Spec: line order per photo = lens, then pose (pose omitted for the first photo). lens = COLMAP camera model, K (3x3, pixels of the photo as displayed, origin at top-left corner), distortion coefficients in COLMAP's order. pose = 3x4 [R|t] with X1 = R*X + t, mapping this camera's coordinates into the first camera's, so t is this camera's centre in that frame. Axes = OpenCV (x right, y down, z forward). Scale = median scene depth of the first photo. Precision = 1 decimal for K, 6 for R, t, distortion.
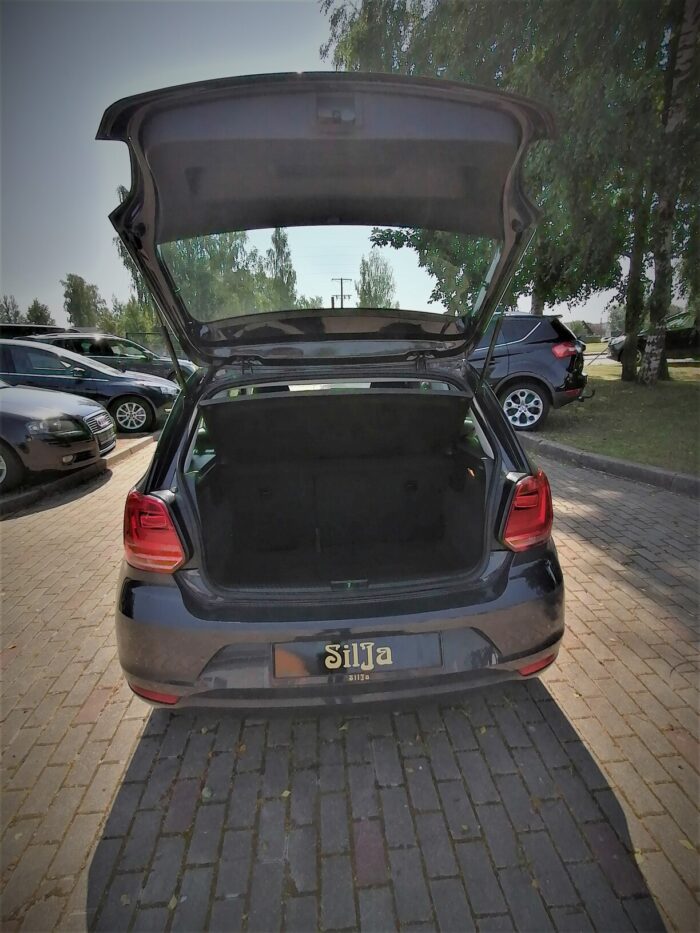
lens RADIAL K [[463.5, 0, 359.4], [0, 463.5, 461.8], [0, 0, 1]] dist [0.020290, -0.017170]
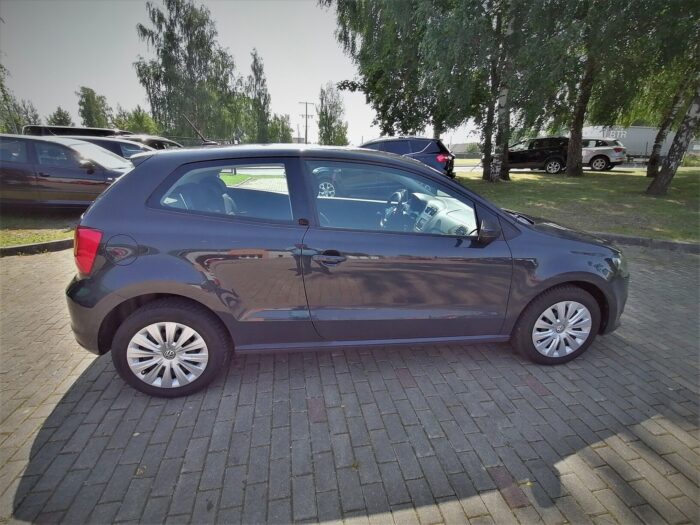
lens RADIAL K [[347.8, 0, 352.3], [0, 347.8, 259.8], [0, 0, 1]] dist [0.020290, -0.017170]
pose [[0.994292, 0.009504, 0.106273, -0.104194], [-0.014603, 0.998774, 0.047306, 0.163422], [-0.105693, -0.048587, 0.993211, -0.572895]]
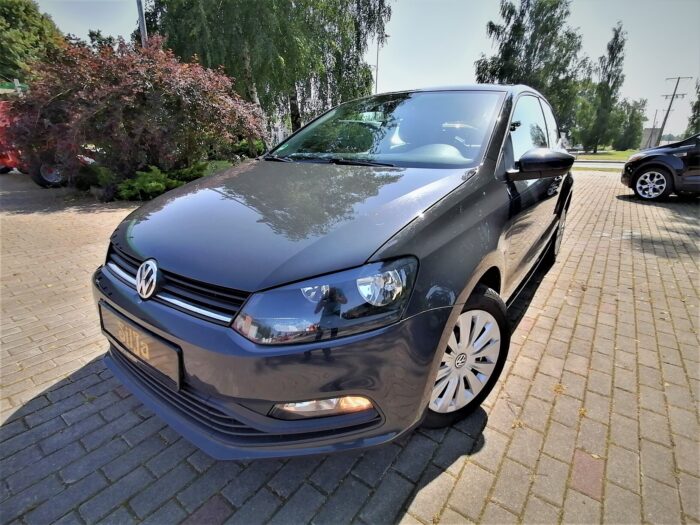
lens RADIAL K [[347.8, 0, 358.8], [0, 347.8, 261.5], [0, 0, 1]] dist [0.020290, -0.017170]
pose [[0.751926, 0.239838, -0.614072, 0.036085], [-0.189955, 0.970792, 0.146563, 0.202541], [0.631288, 0.006442, 0.775522, -0.384988]]
